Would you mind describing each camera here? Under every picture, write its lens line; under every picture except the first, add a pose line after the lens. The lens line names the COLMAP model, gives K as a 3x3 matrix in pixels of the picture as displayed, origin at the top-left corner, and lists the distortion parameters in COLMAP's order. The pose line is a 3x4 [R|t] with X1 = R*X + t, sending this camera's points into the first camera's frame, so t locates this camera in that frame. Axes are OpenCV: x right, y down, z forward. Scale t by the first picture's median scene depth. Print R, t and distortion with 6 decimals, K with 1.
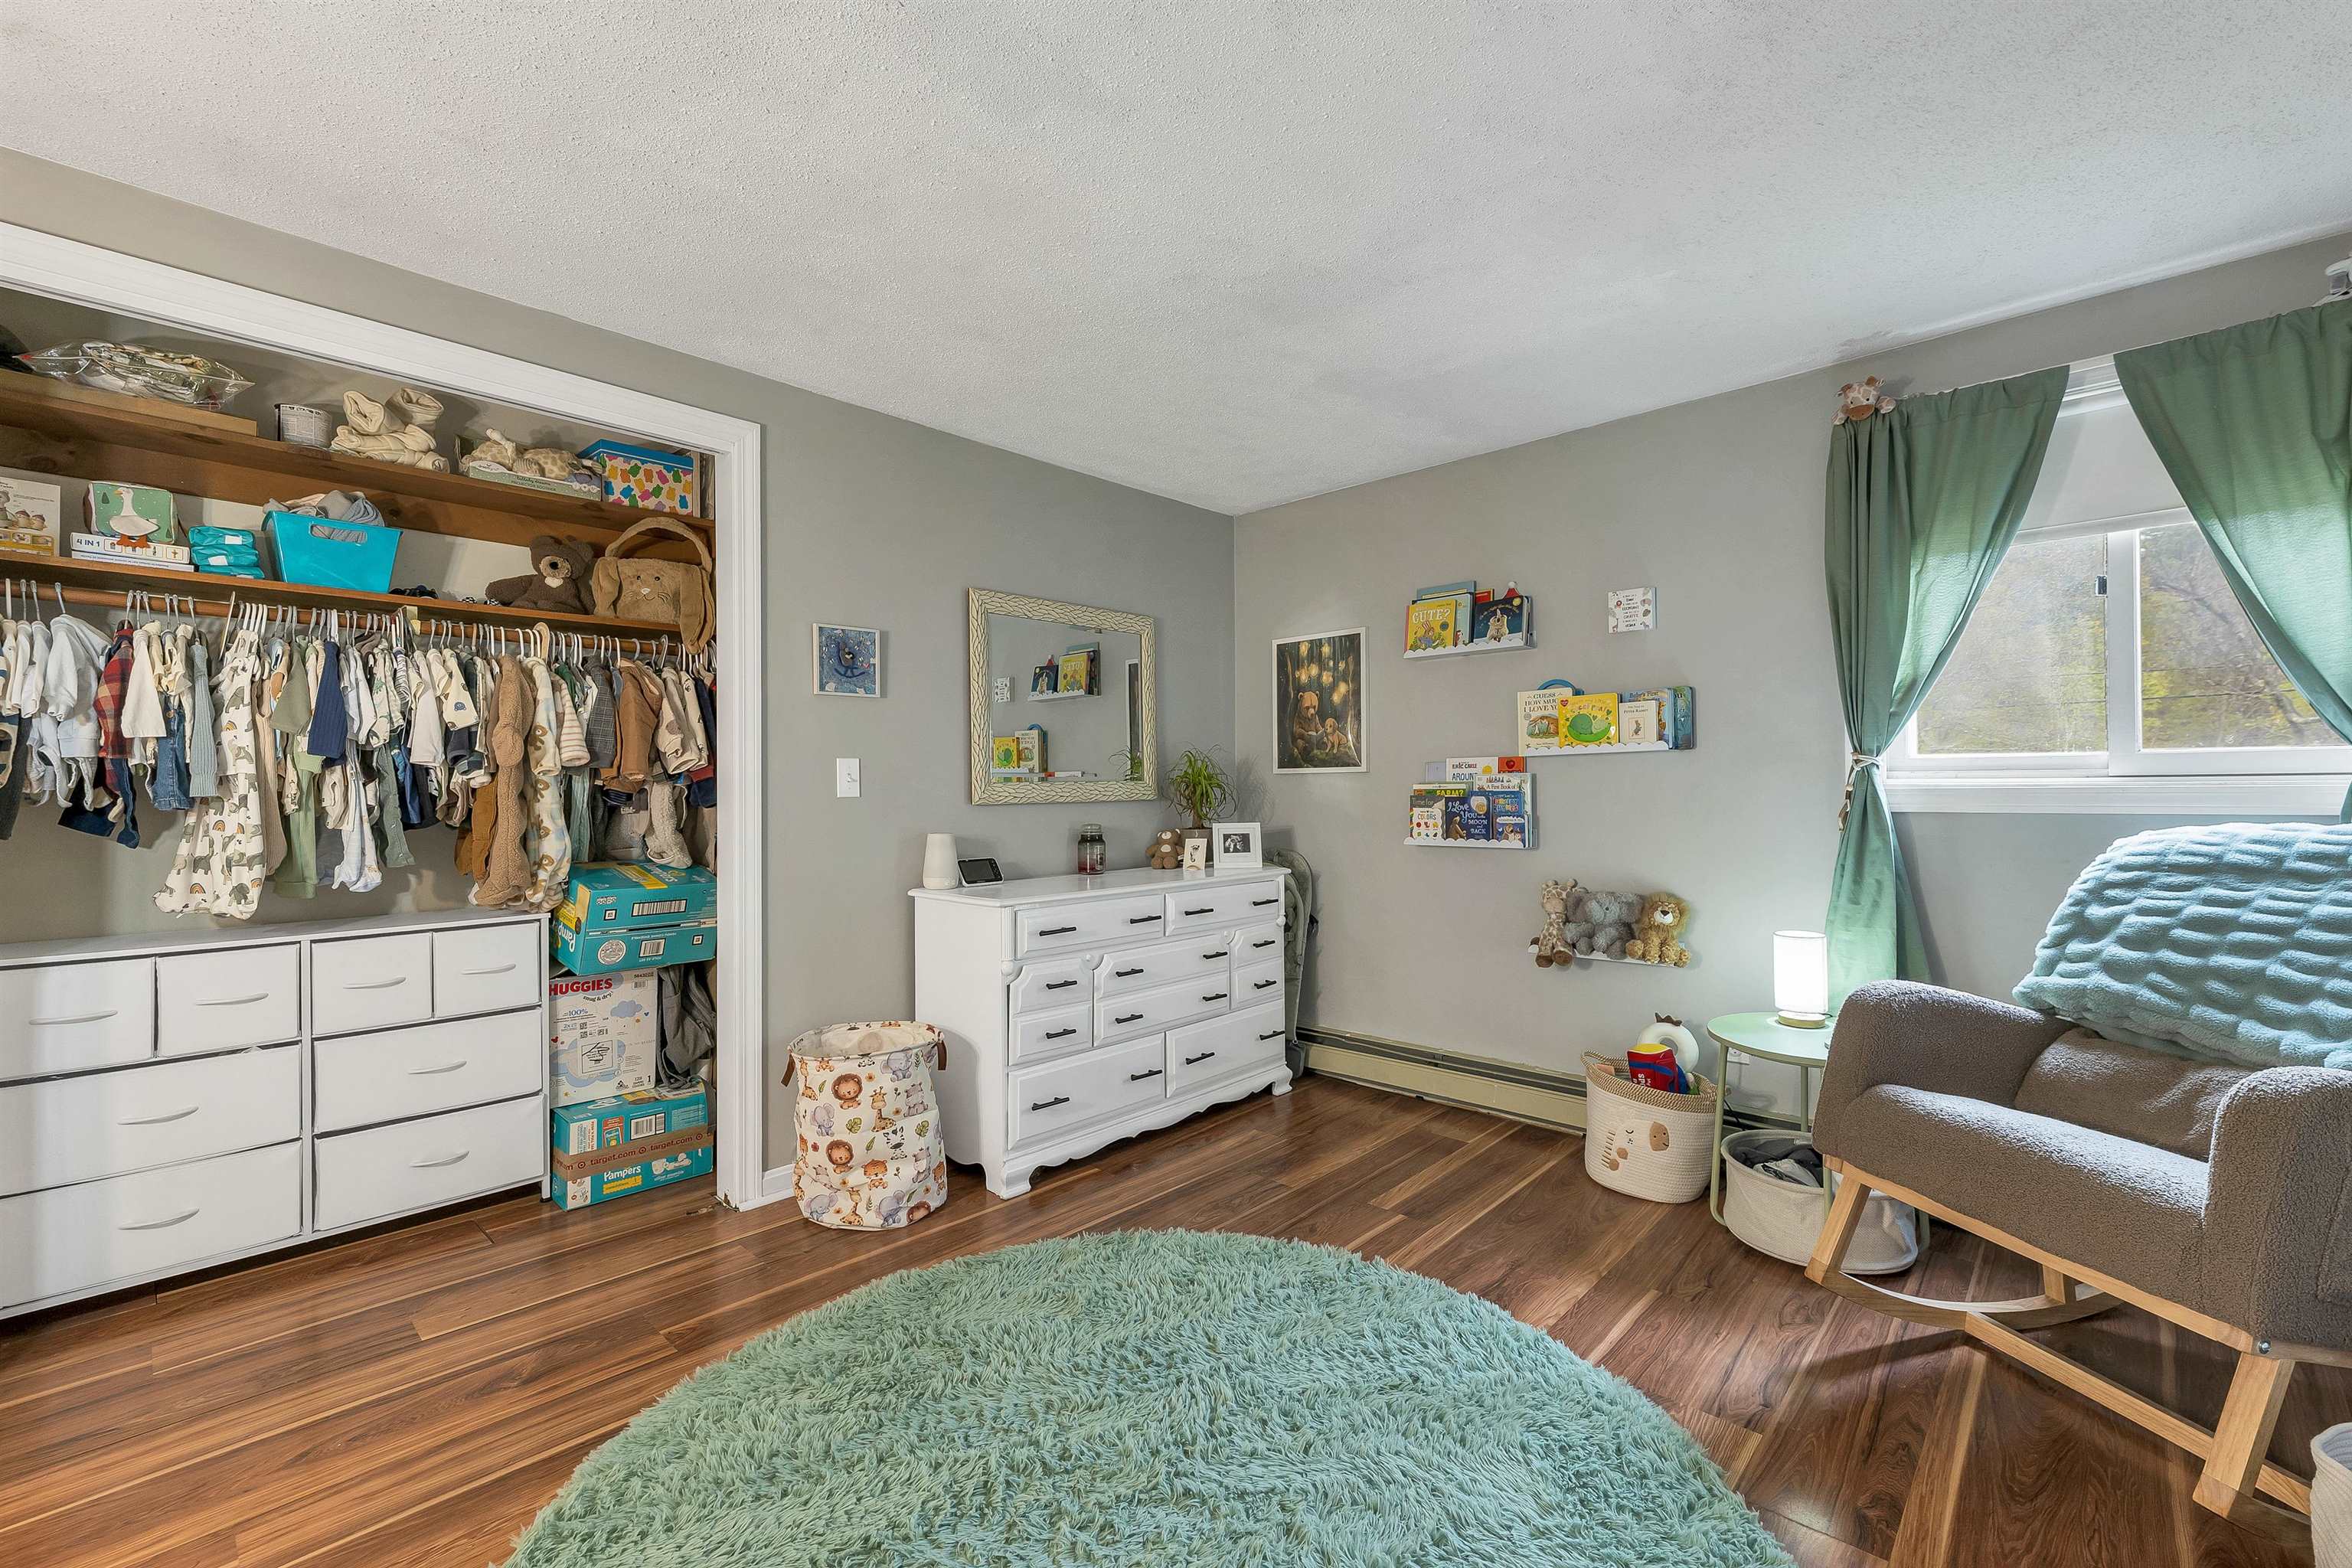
lens RADIAL K [[980.3, 0, 1161.5], [0, 980.3, 791.4], [0, 0, 1]] dist [0.000454, 0.000303]
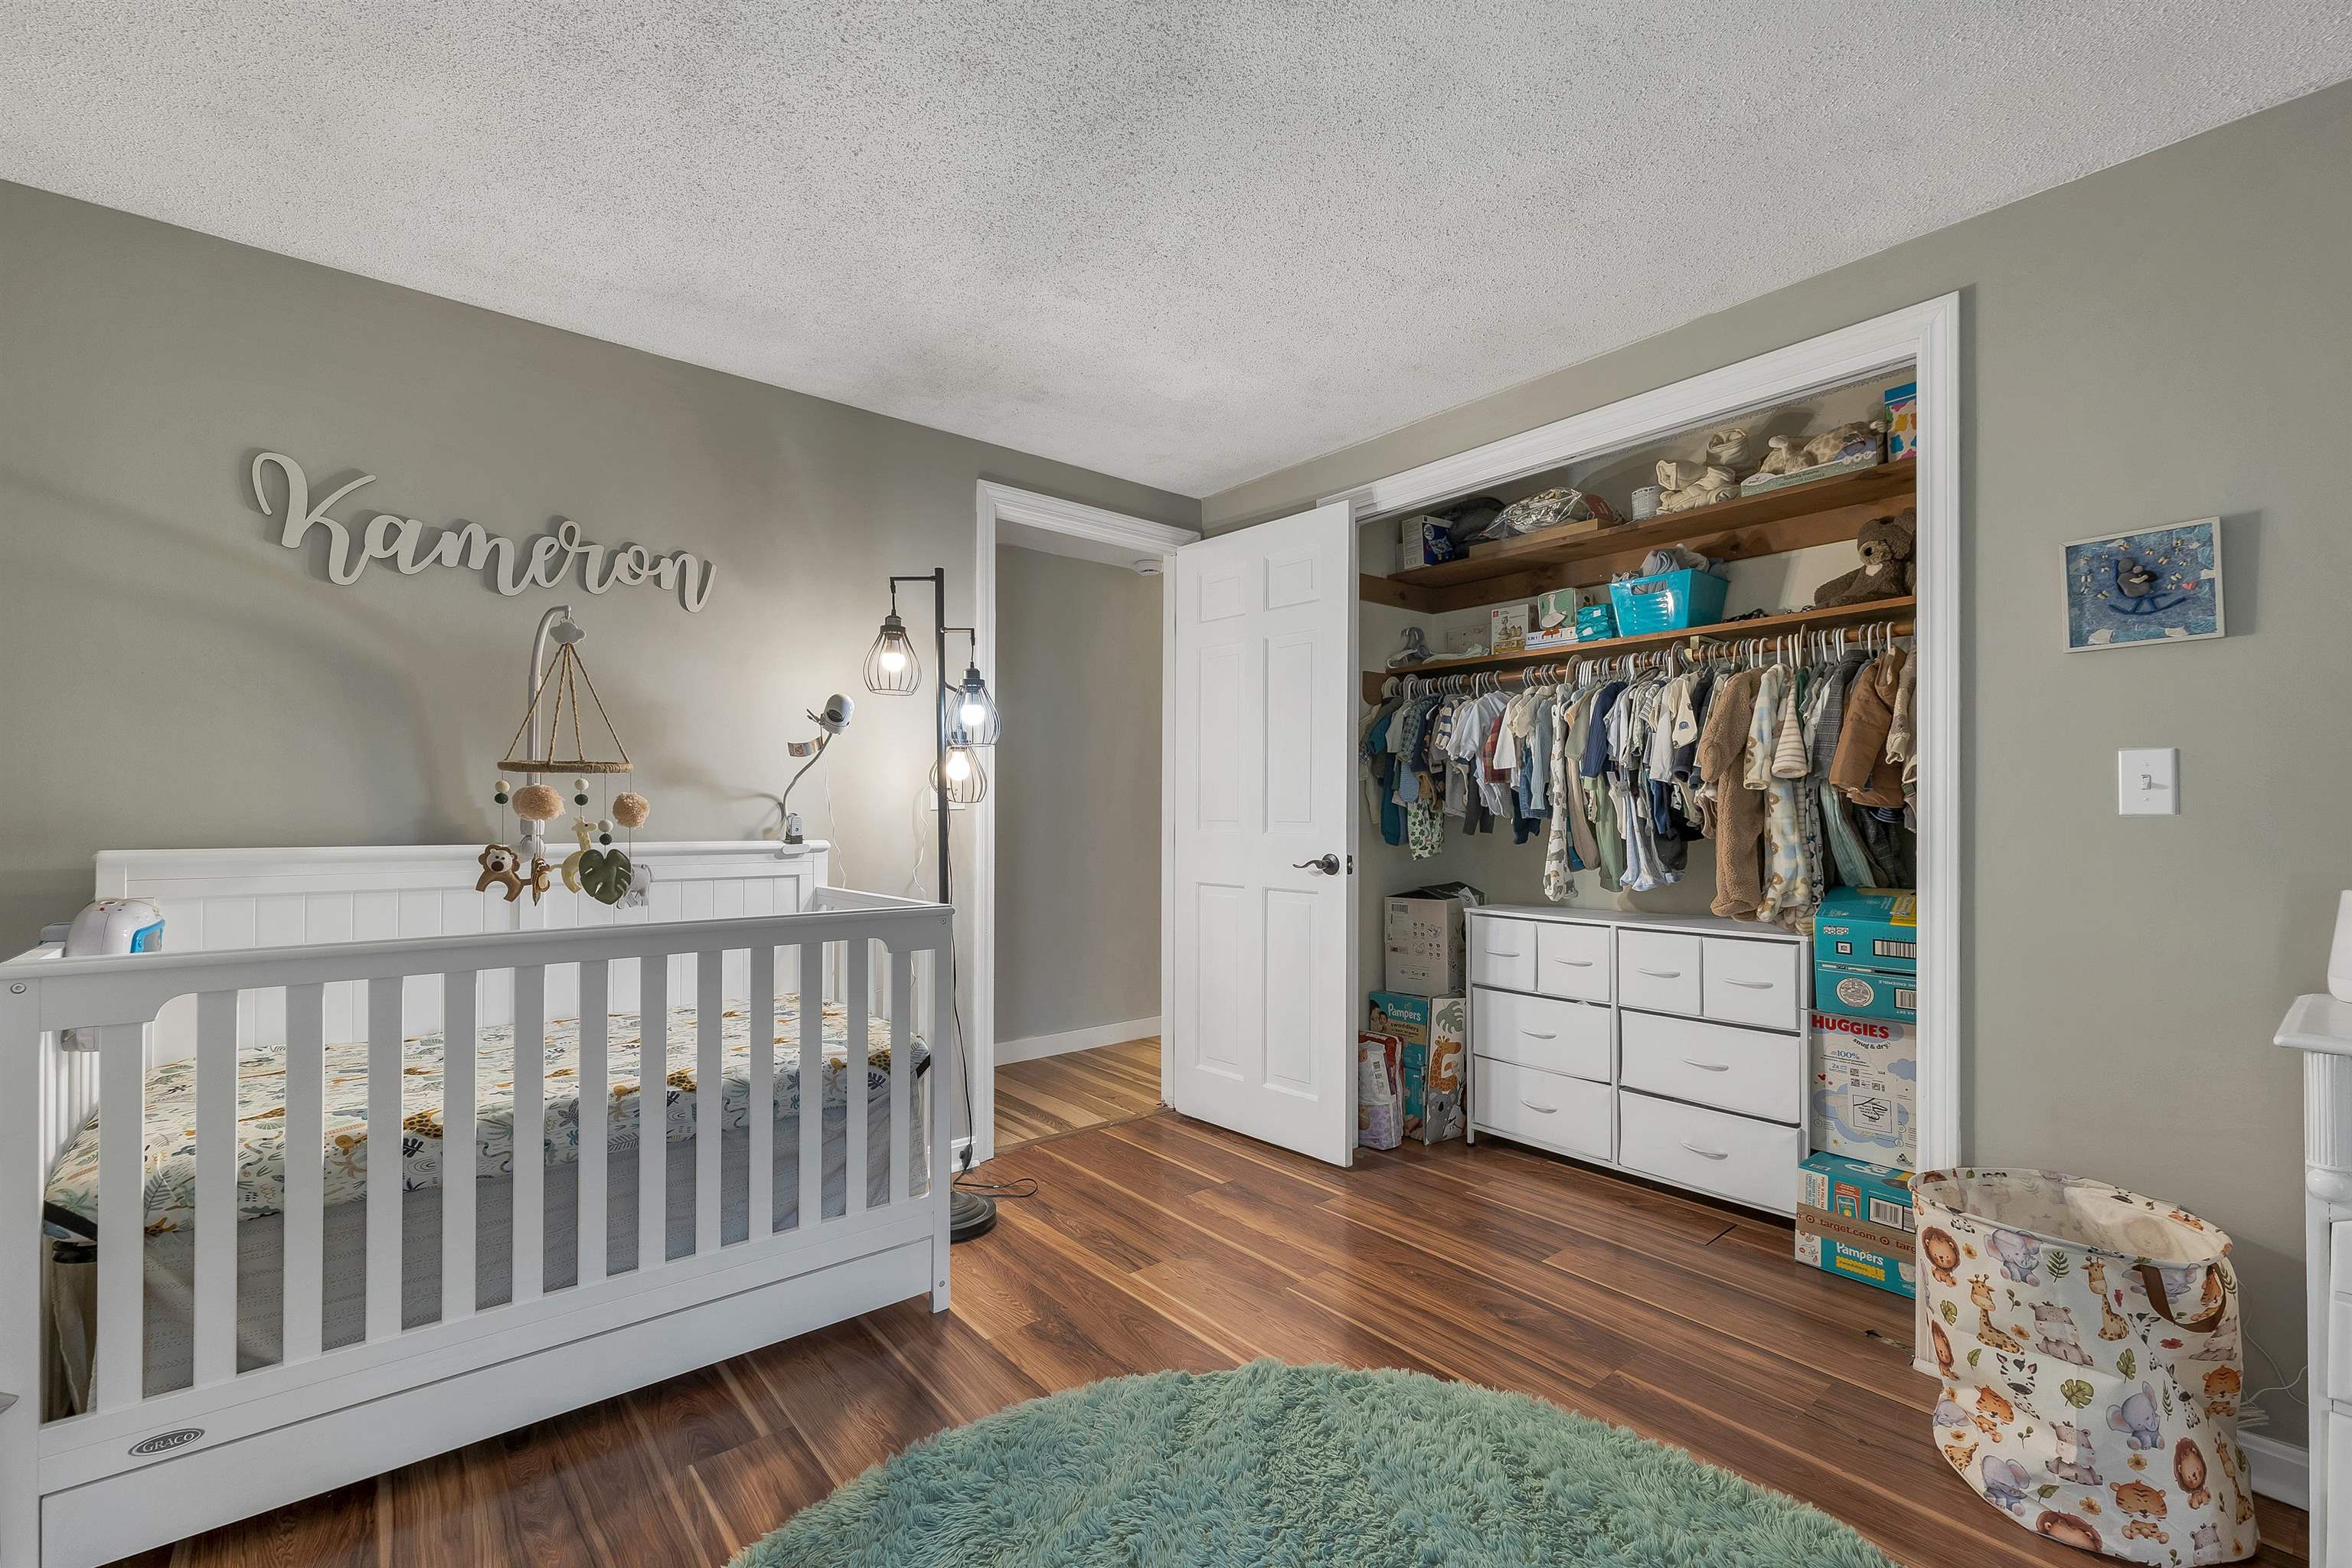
lens RADIAL K [[983.7, 0, 1173.1], [0, 983.7, 812.3], [0, 0, 1]] dist [0.000374, 0.000246]
pose [[-0.117167, 0.005185, -0.993099, 0.396463], [-0.001367, 0.999985, 0.005382, 0.002491], [0.993111, 0.001989, -0.117158, 0.552513]]
